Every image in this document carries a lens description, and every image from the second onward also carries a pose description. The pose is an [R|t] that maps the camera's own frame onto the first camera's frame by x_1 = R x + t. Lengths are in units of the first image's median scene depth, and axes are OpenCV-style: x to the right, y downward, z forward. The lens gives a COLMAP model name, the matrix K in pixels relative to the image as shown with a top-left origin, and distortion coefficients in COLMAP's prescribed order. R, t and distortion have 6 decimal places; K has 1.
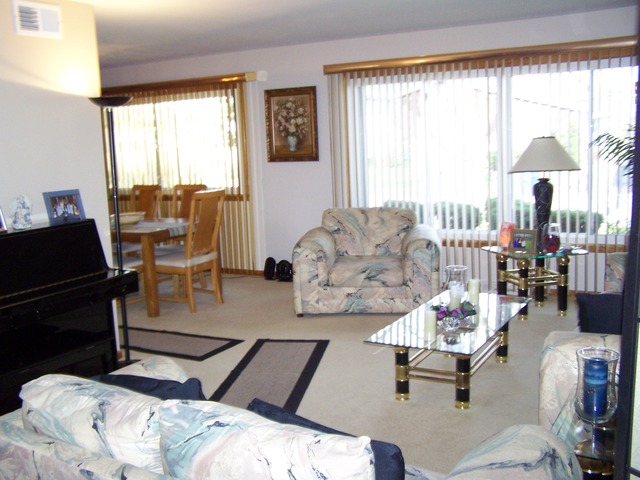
lens RADIAL K [[742.2, 0, 319.4], [0, 742.2, 239.9], [0, 0, 1]] dist [-0.002801, 0.000000]
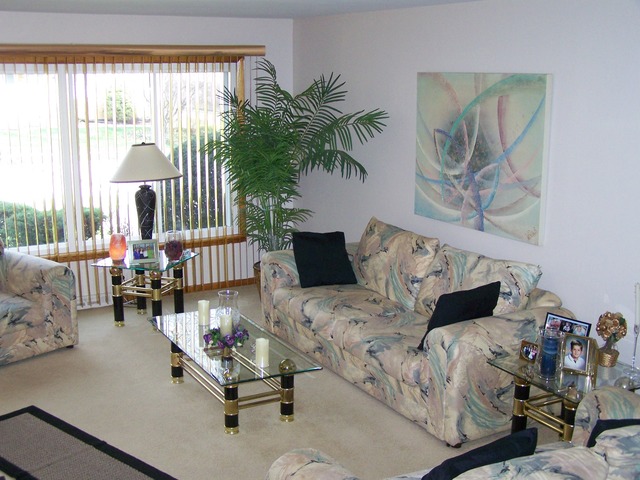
lens RADIAL K [[841.8, 0, 319.6], [0, 841.8, 237.9], [0, 0, 1]] dist [-0.026809, 0.000000]
pose [[0.536097, -0.128706, 0.834287, -0.517701], [0.091456, 0.991347, 0.094167, -0.098404], [-0.839188, 0.025818, 0.543229, 0.203806]]
